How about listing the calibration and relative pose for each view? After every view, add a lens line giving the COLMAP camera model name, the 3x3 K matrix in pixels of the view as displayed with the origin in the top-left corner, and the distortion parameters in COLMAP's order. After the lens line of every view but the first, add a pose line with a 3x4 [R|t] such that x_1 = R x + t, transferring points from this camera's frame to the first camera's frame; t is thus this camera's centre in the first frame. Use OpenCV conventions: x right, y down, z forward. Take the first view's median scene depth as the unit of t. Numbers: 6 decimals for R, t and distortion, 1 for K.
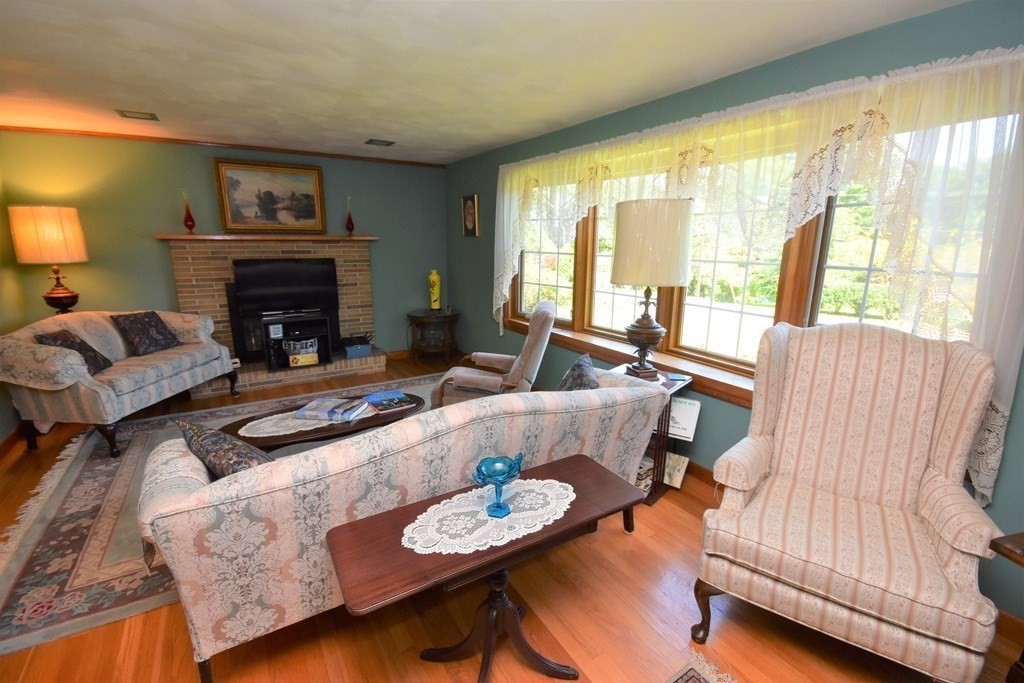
lens RADIAL K [[454.6, 0, 515.2], [0, 454.6, 345.3], [0, 0, 1]] dist [0.007927, -0.010621]
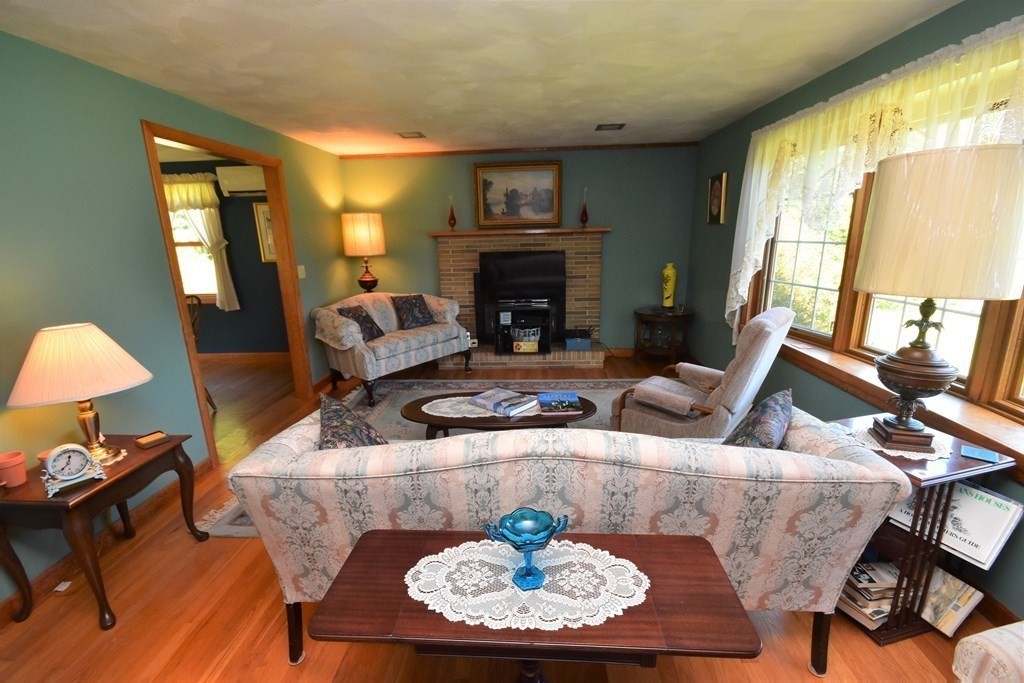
lens RADIAL K [[454.6, 0, 515.2], [0, 454.6, 345.3], [0, 0, 1]] dist [0.007927, -0.010621]
pose [[0.816486, 0.112549, -0.566290, 0.135046], [-0.101080, 0.993533, 0.051724, -0.028615], [0.568449, 0.015009, 0.822582, 0.133510]]
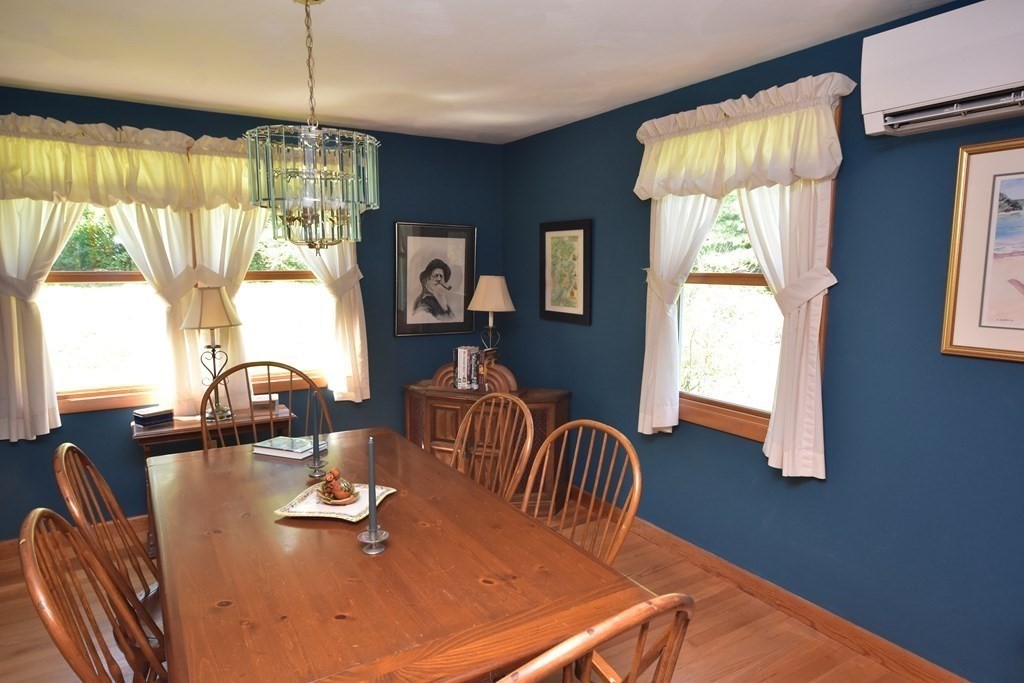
lens RADIAL K [[629.1, 0, 511.7], [0, 629.1, 343.7], [0, 0, 1]] dist [0.039086, -0.000484]
pose [[-0.013498, 0.120572, -0.992613, -0.726785], [-0.230750, 0.965533, 0.120420, -0.116192], [0.972919, 0.230671, 0.014789, 0.449639]]
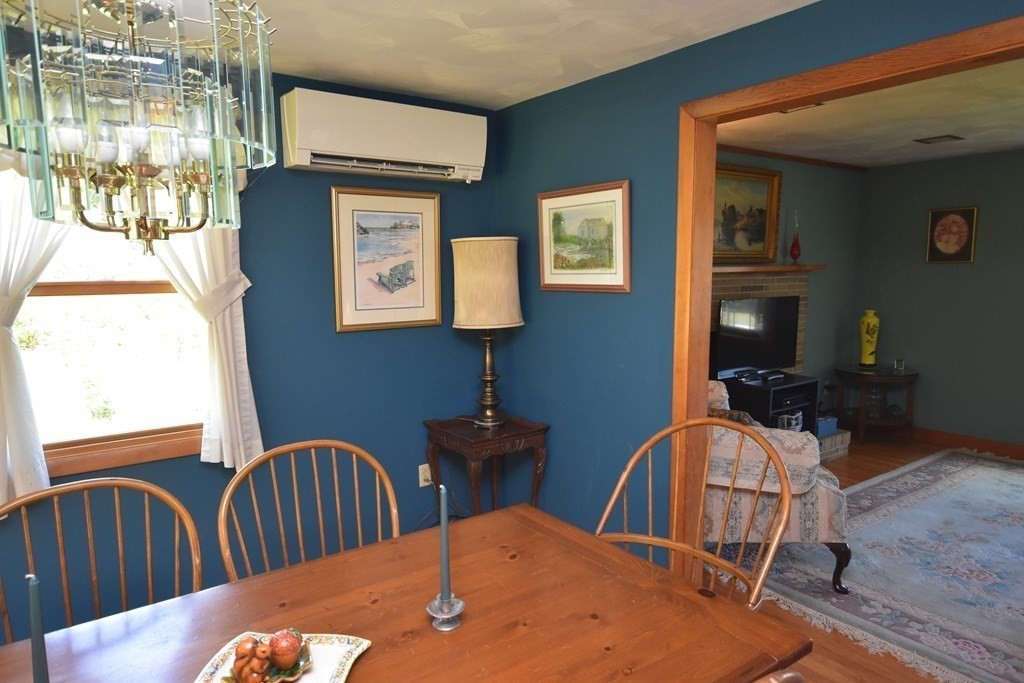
lens RADIAL K [[669.5, 0, 509.3], [0, 669.5, 343.3], [0, 0, 1]] dist [0.001731, 0.000260]
pose [[0.997284, -0.022920, 0.069997, -1.132885], [0.030960, 0.992762, -0.116038, -0.013309], [-0.066831, 0.117890, 0.990775, 0.005148]]
